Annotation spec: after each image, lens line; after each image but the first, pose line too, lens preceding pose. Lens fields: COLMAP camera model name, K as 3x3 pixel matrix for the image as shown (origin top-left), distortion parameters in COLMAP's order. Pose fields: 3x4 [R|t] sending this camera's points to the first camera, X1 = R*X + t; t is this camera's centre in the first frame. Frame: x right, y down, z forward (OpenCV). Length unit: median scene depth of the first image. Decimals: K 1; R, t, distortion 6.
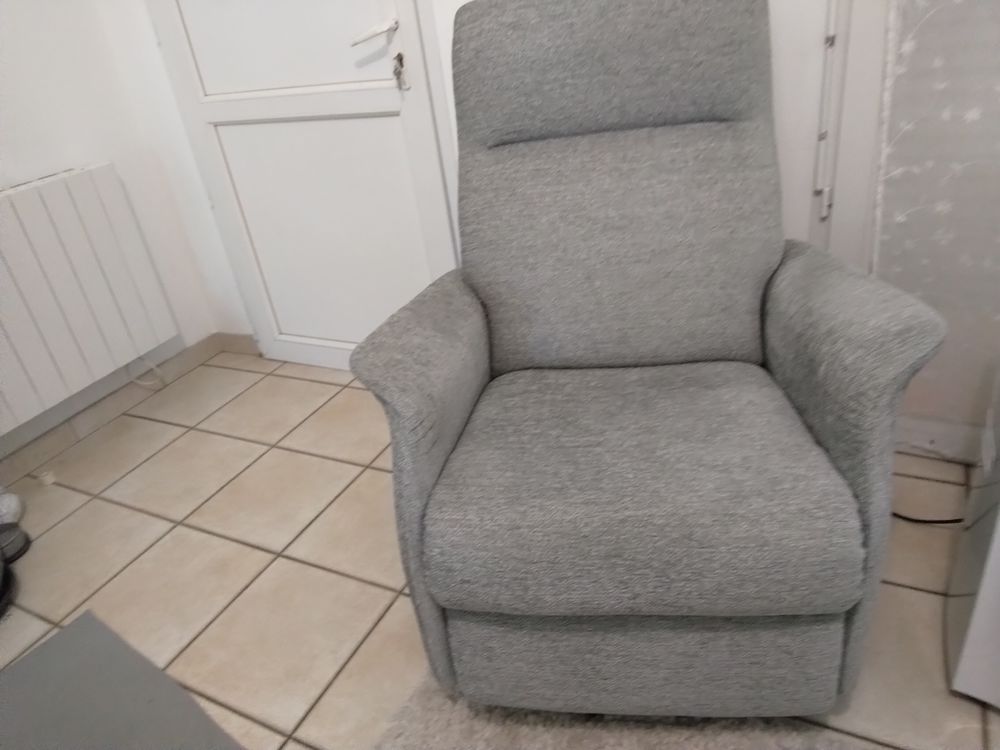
lens RADIAL K [[725.3, 0, 500.0], [0, 725.3, 375.0], [0, 0, 1]] dist [-0.001359, 0.003132]
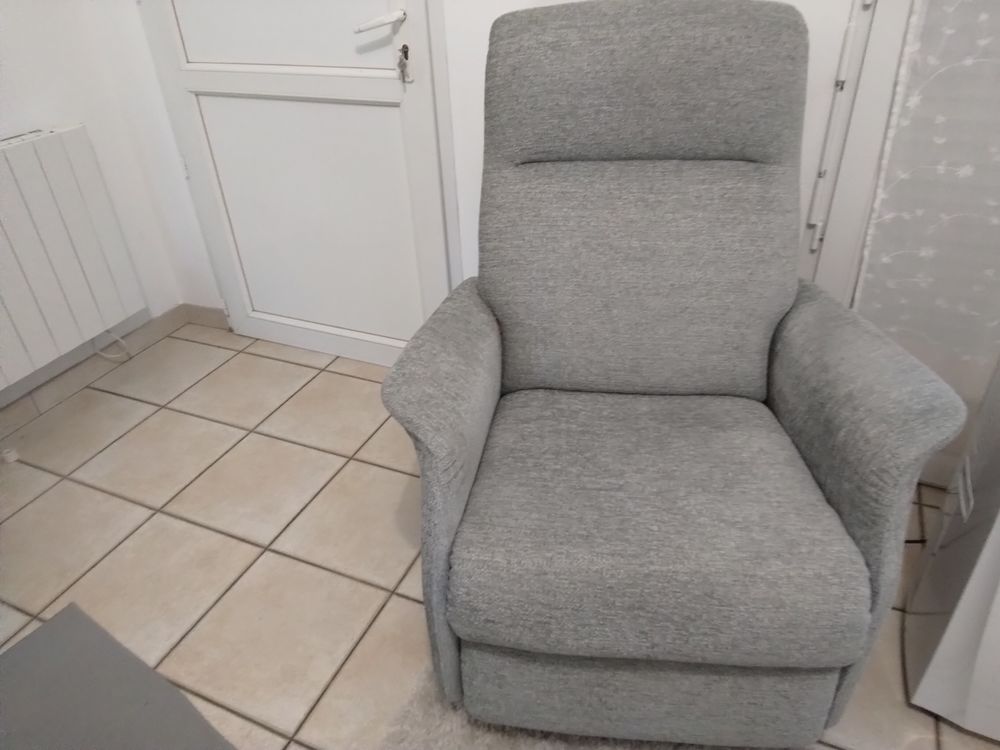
lens RADIAL K [[712.9, 0, 500.0], [0, 712.9, 375.0], [0, 0, 1]] dist [0.003961, -0.001754]
pose [[0.995637, 0.062781, 0.069036, -0.103467], [-0.067441, 0.995445, 0.067381, -0.110187], [-0.064491, -0.071743, 0.995336, 0.012657]]
